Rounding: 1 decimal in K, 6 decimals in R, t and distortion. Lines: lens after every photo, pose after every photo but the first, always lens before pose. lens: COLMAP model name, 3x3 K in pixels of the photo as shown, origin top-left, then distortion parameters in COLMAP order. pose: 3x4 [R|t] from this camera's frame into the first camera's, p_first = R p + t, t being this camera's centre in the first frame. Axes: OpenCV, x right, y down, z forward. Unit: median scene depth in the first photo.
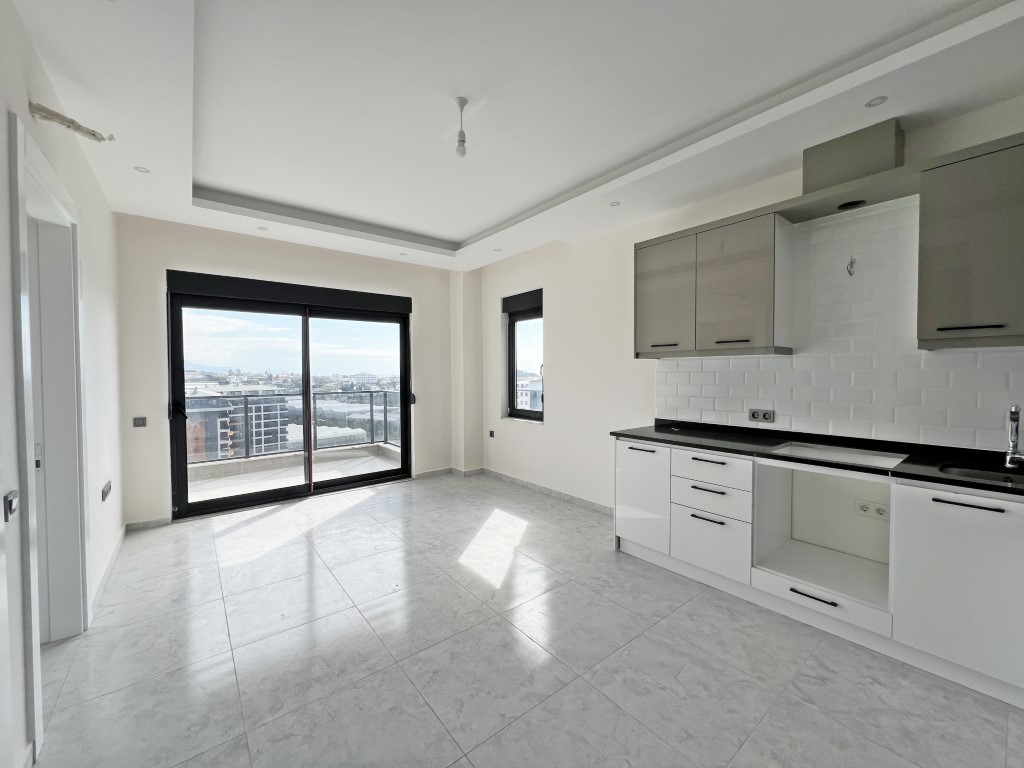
lens RADIAL K [[411.0, 0, 519.5], [0, 411.0, 388.1], [0, 0, 1]] dist [0.010093, -0.000795]
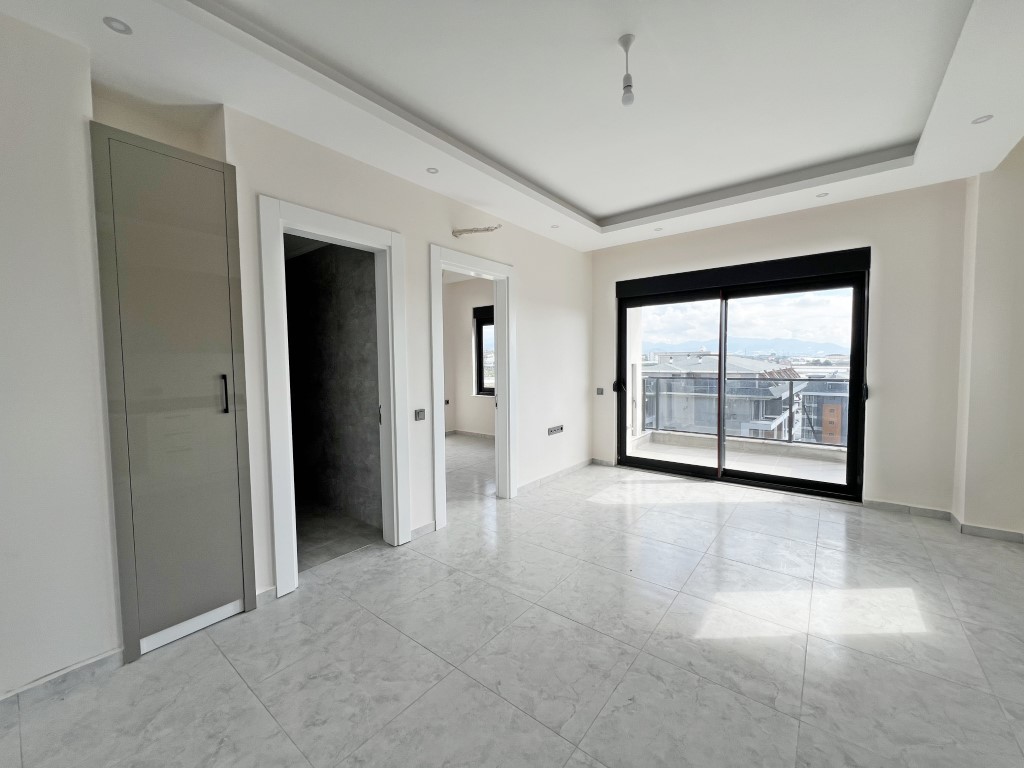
lens RADIAL K [[411.0, 0, 502.9], [0, 411.0, 388.0], [0, 0, 1]] dist [0.010093, -0.000795]
pose [[0.213527, 0.066657, -0.974660, 0.388464], [-0.028410, 0.997671, 0.062007, -0.009470], [0.976524, 0.014449, 0.214924, 0.321228]]
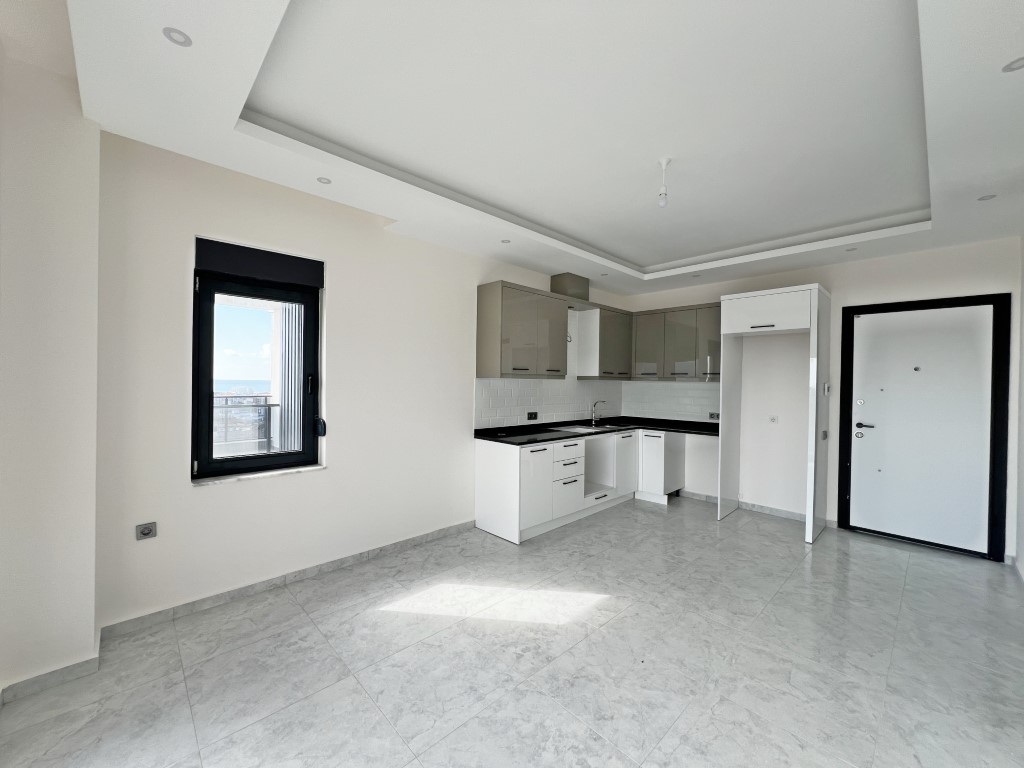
lens RADIAL K [[411.0, 0, 503.2], [0, 411.0, 382.3], [0, 0, 1]] dist [0.010093, -0.000795]
pose [[-0.075729, 0.000435, 0.997128, -0.728528], [0.022605, 0.999744, 0.001281, -0.051219], [-0.996872, 0.022637, -0.075720, 0.887911]]
